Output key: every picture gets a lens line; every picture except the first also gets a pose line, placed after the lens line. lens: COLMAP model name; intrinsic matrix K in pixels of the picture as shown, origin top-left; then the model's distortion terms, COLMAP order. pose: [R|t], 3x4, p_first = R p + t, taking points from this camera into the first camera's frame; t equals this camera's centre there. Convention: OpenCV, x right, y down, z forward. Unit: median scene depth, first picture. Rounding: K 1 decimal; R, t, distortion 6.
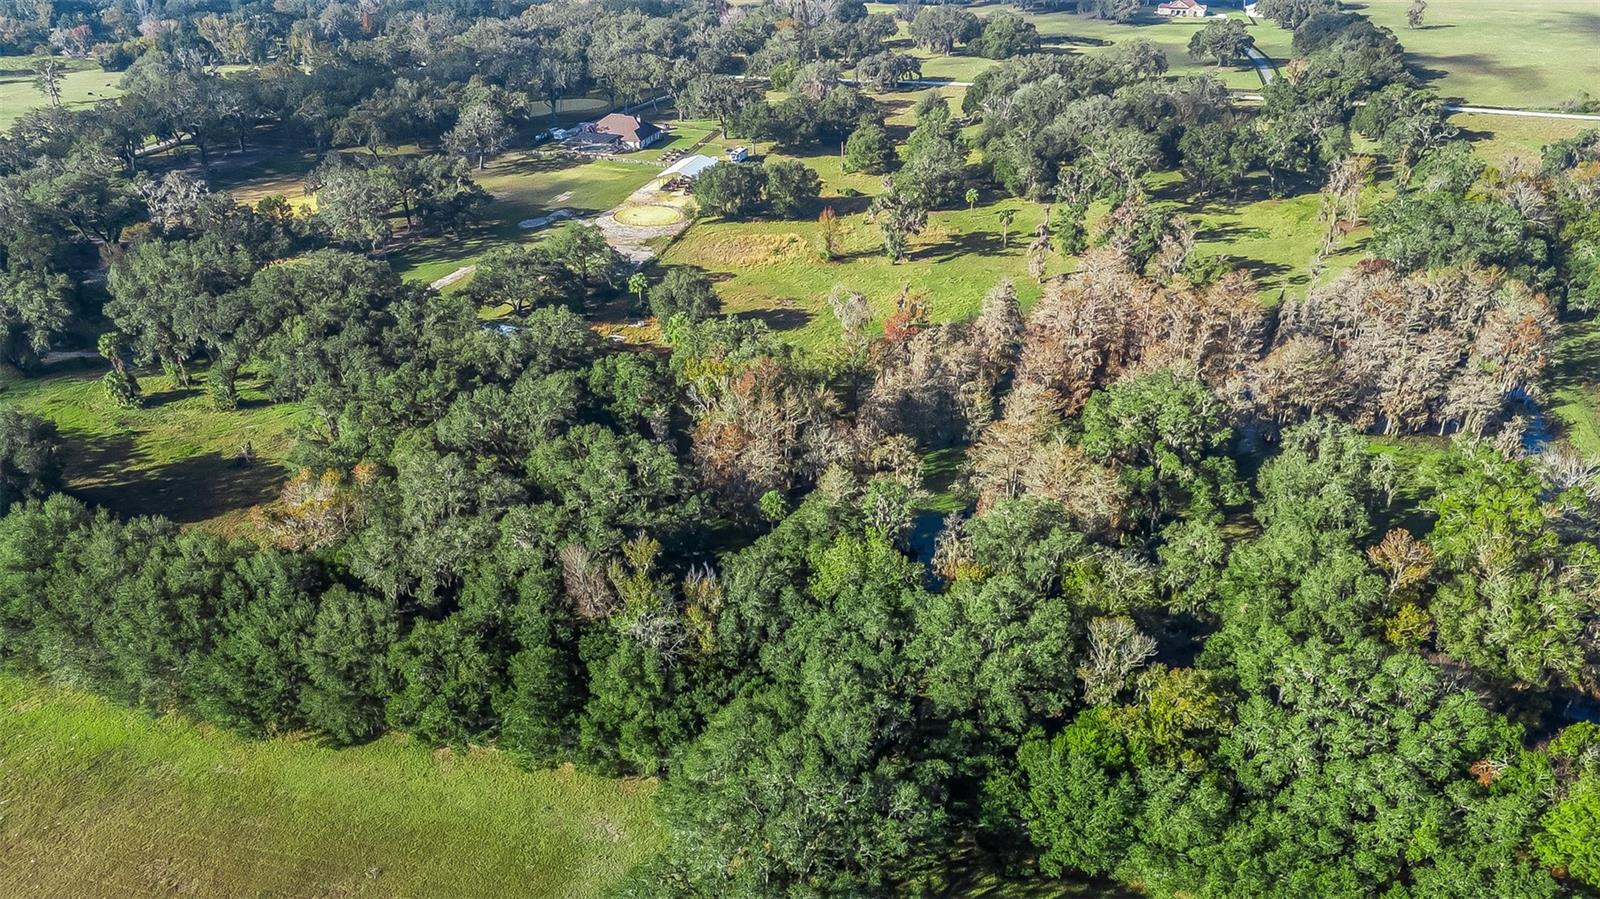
lens RADIAL K [[1172.6, 0, 806.2], [0, 1172.6, 455.7], [0, 0, 1]] dist [0.074399, -0.073612]
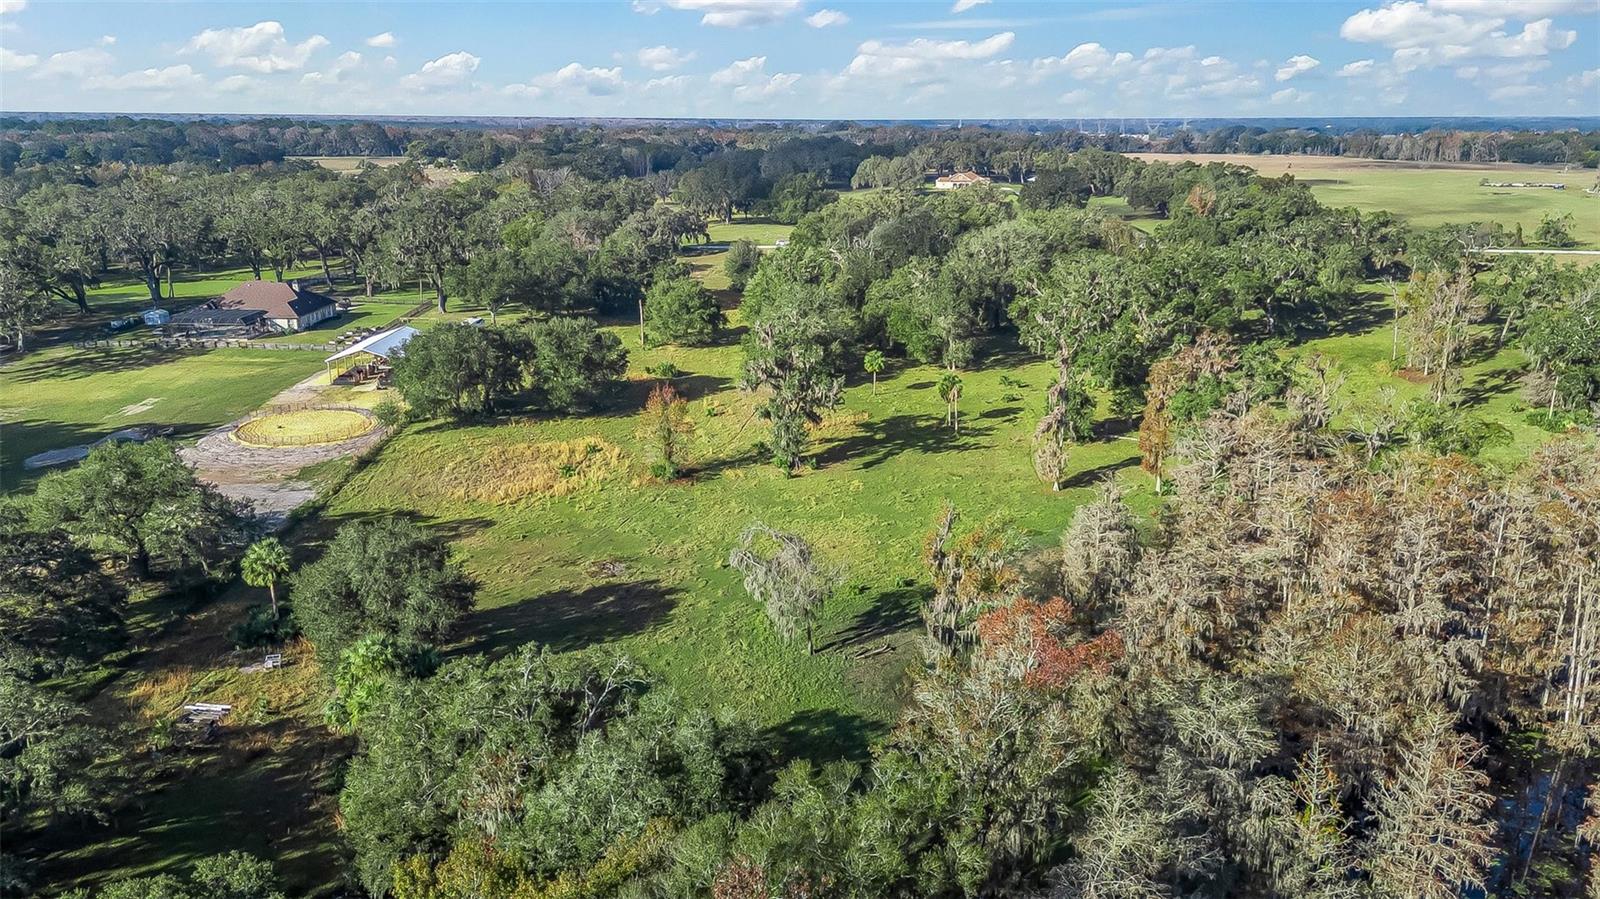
lens RADIAL K [[1172.6, 0, 812.0], [0, 1172.6, 455.5], [0, 0, 1]] dist [0.074399, -0.073612]
pose [[0.968281, -0.072936, 0.238983, -0.044841], [0.116442, 0.977958, -0.173319, -0.076026], [-0.221075, 0.195649, 0.955431, 0.469102]]
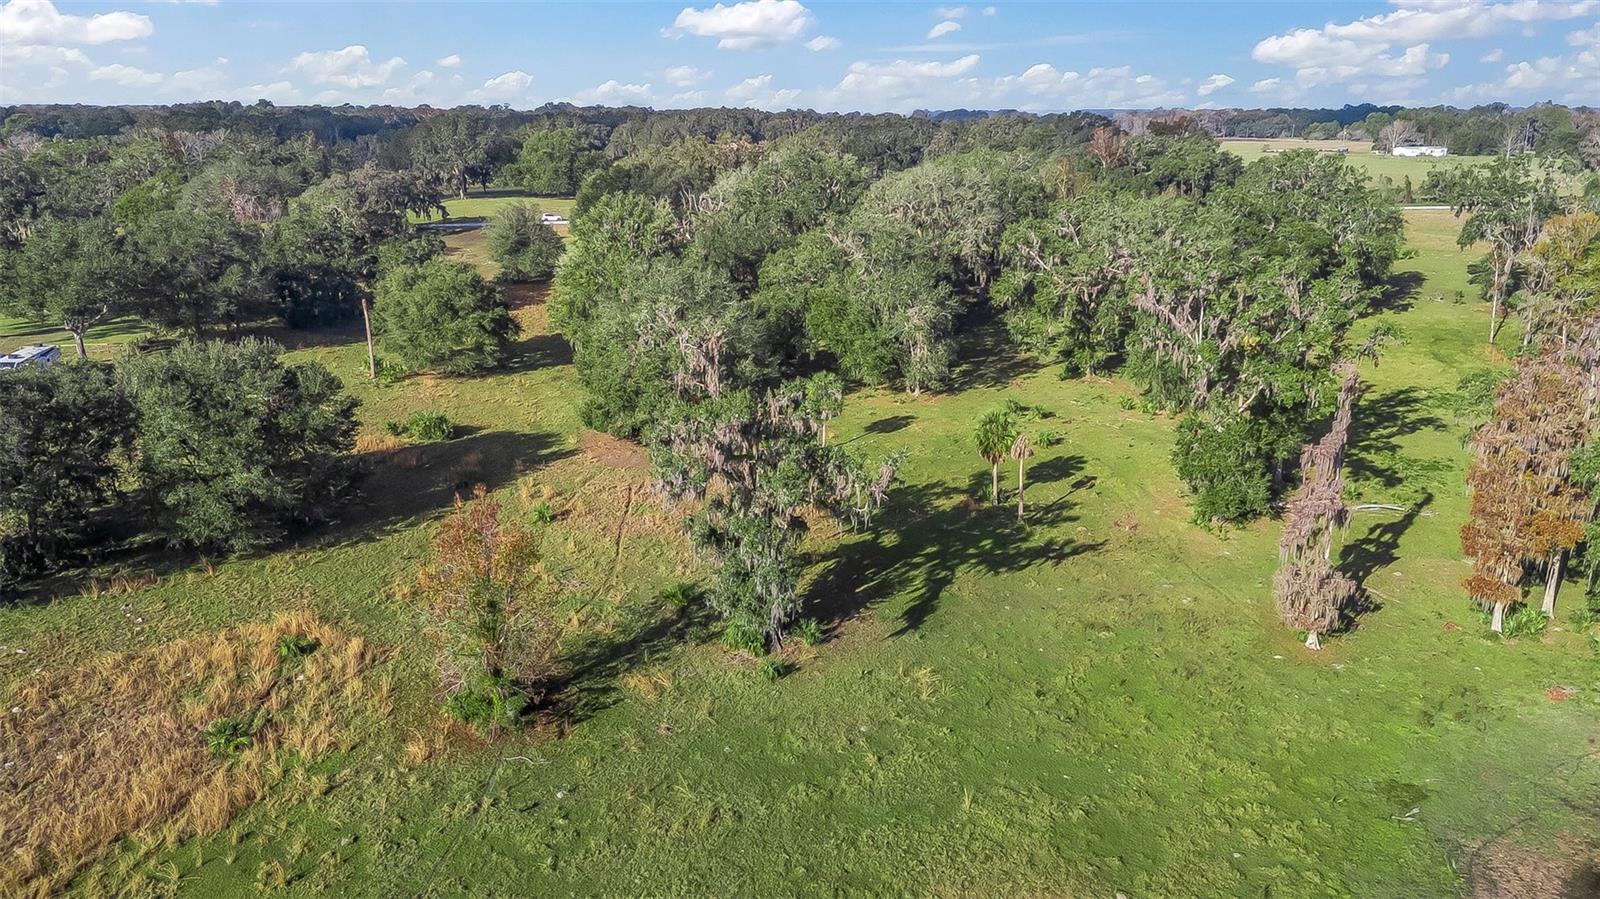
lens RADIAL K [[1172.6, 0, 812.5], [0, 1172.6, 442.1], [0, 0, 1]] dist [0.074399, -0.073612]
pose [[0.879883, -0.135581, 0.455438, -0.023493], [0.221194, 0.965125, -0.140025, -0.172001], [-0.420570, 0.223946, 0.879187, 0.762502]]
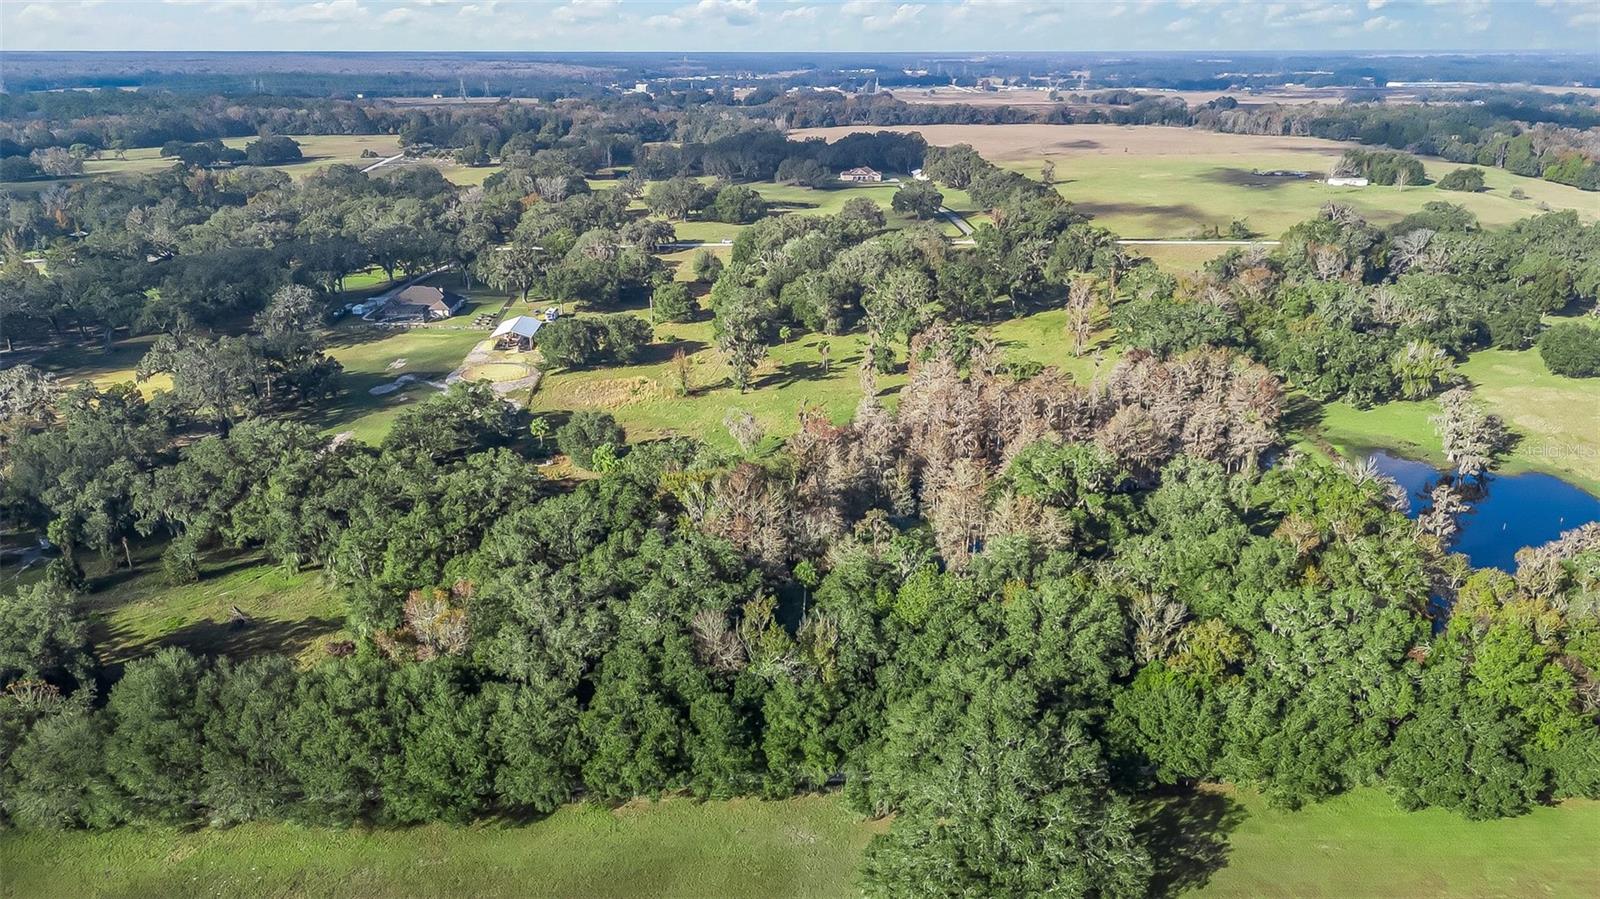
lens RADIAL K [[1172.6, 0, 807.6], [0, 1172.6, 463.8], [0, 0, 1]] dist [0.074399, -0.073612]
pose [[0.952762, -0.107916, 0.283901, -0.189845], [0.143786, 0.983627, -0.108644, 0.033358], [-0.267528, 0.144333, 0.952679, -0.073761]]
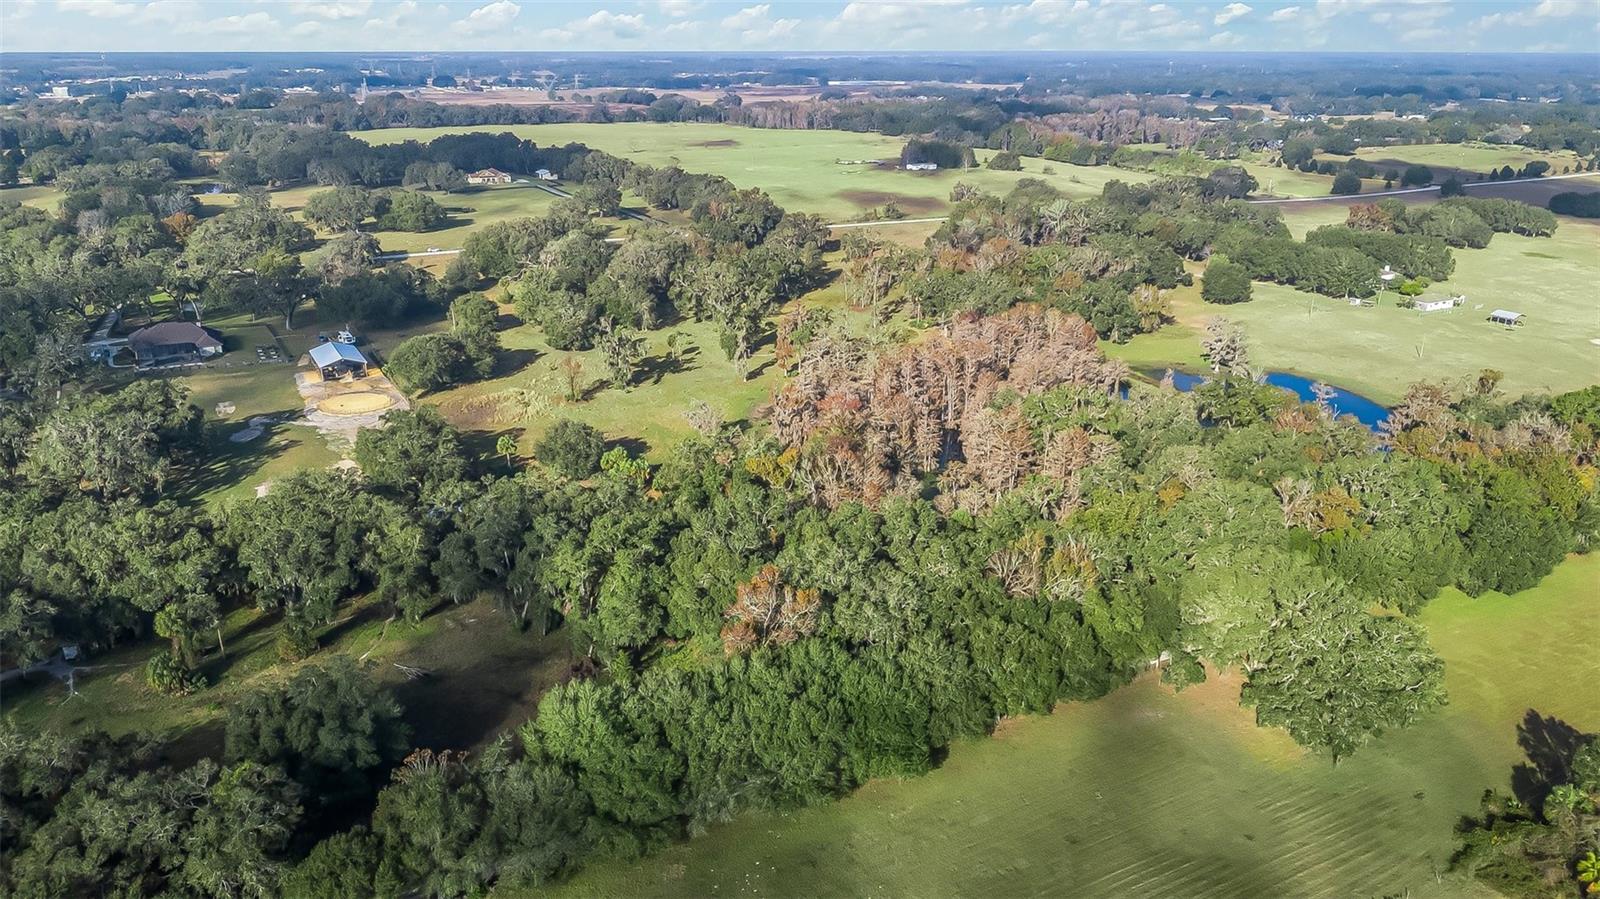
lens RADIAL K [[1172.6, 0, 799.5], [0, 1172.6, 442.3], [0, 0, 1]] dist [0.074399, -0.073612]
pose [[0.727248, -0.225702, 0.648204, -0.547257], [0.316155, 0.948392, -0.024482, -0.035831], [-0.609226, 0.222738, 0.761073, 0.043472]]
